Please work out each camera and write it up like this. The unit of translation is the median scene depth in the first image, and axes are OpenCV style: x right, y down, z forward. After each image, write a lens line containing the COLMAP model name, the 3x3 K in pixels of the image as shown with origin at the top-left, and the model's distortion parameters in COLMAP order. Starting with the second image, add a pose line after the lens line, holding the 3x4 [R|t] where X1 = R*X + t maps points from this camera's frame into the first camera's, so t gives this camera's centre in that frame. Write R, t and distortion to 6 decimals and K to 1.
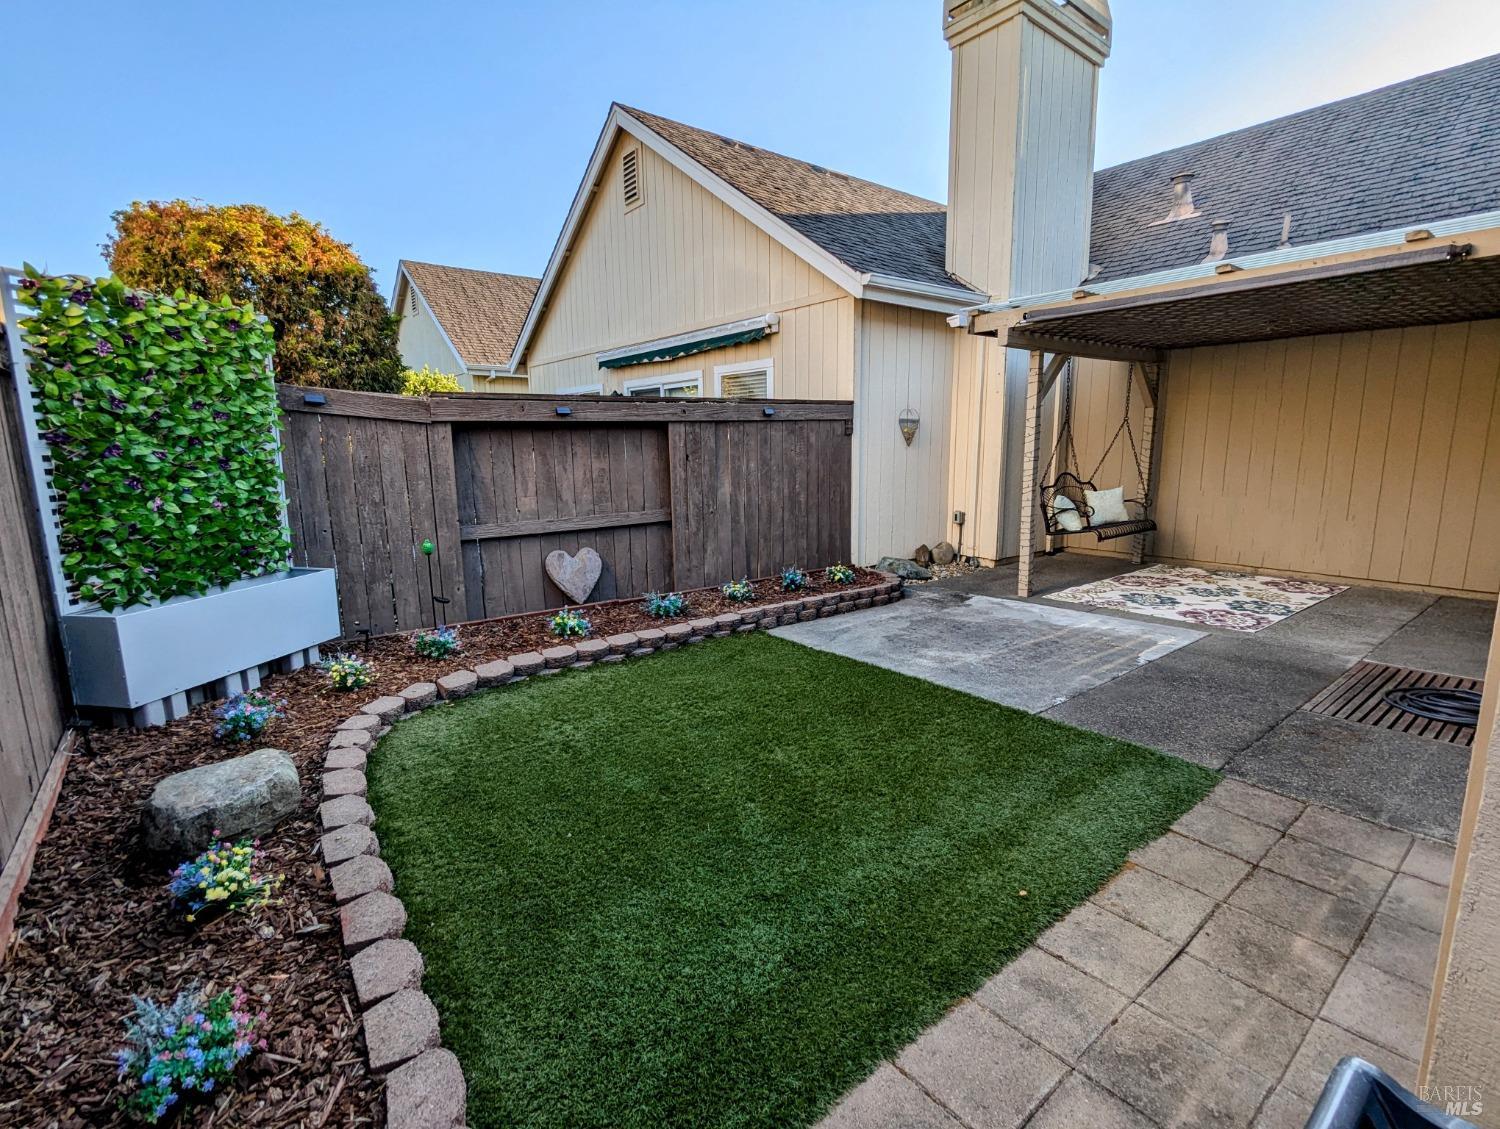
lens RADIAL K [[707.1, 0, 742.2], [0, 707.1, 565.0], [0, 0, 1]] dist [-0.019785, -0.000446]
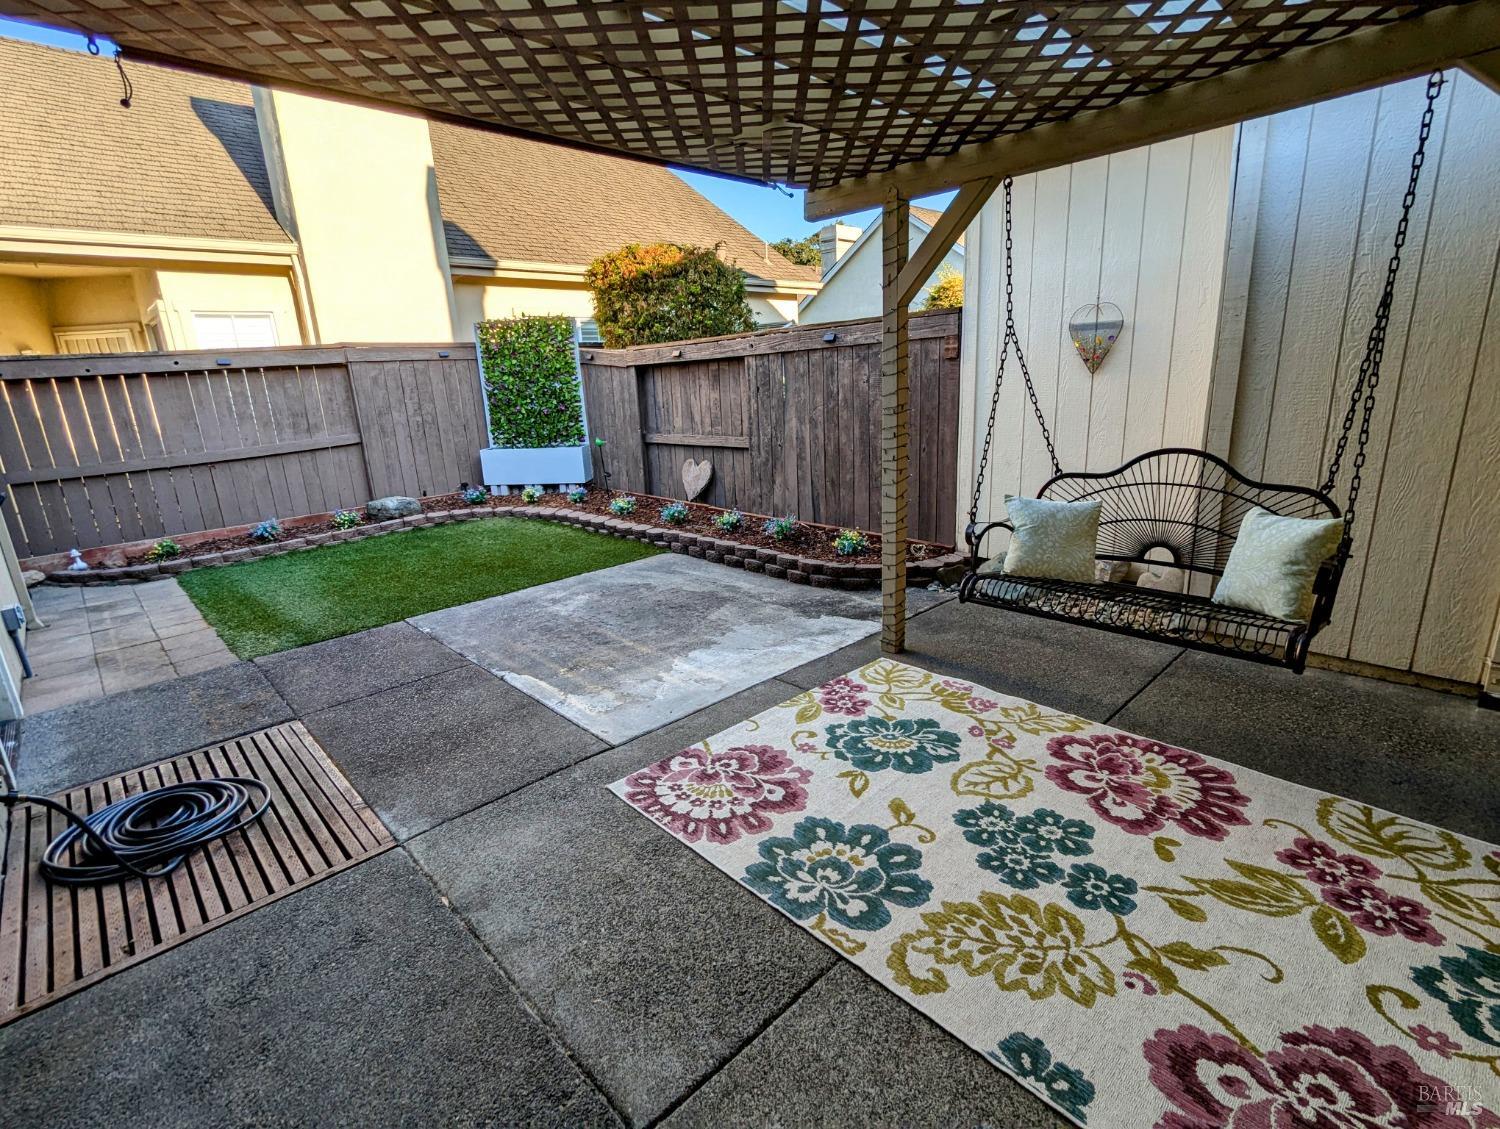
lens RADIAL K [[707.1, 0, 742.2], [0, 707.1, 565.0], [0, 0, 1]] dist [-0.019785, -0.000446]
pose [[0.105063, 0.269067, -0.957374, 1.131046], [-0.125454, 0.958597, 0.255643, -0.189797], [0.986521, 0.093248, 0.134469, 0.969867]]
